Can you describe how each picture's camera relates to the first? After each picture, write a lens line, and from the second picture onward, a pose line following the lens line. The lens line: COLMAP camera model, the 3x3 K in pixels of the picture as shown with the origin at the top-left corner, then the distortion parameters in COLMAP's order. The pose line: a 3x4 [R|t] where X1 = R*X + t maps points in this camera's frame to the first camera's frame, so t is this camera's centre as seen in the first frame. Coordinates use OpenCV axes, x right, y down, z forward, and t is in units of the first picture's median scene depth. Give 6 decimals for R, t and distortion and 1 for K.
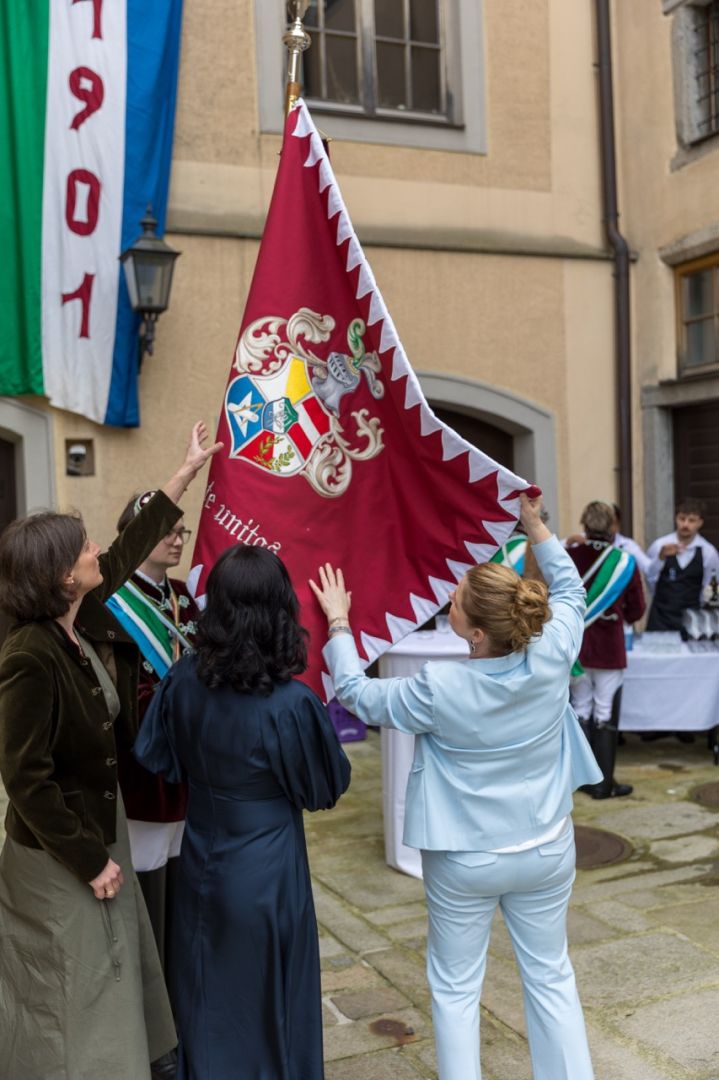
lens RADIAL K [[1074.7, 0, 358.2], [0, 1074.7, 556.9], [0, 0, 1]] dist [-0.003095, -0.004120]
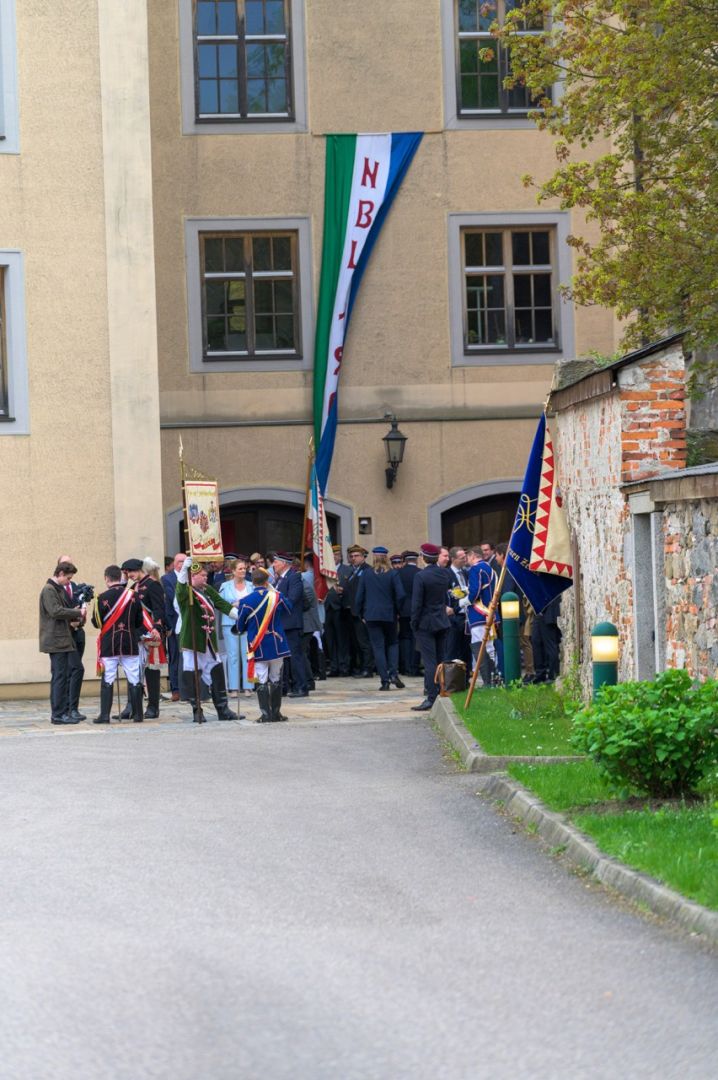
lens RADIAL K [[2054.0, 0, 359.0], [0, 2054.0, 540.0], [0, 0, 1]] dist [-0.002710, 0.092292]
pose [[0.969644, -0.007564, -0.244404, 0.756442], [-0.011960, 0.996858, -0.078302, 0.265664], [0.244228, 0.078848, 0.966507, -3.064688]]
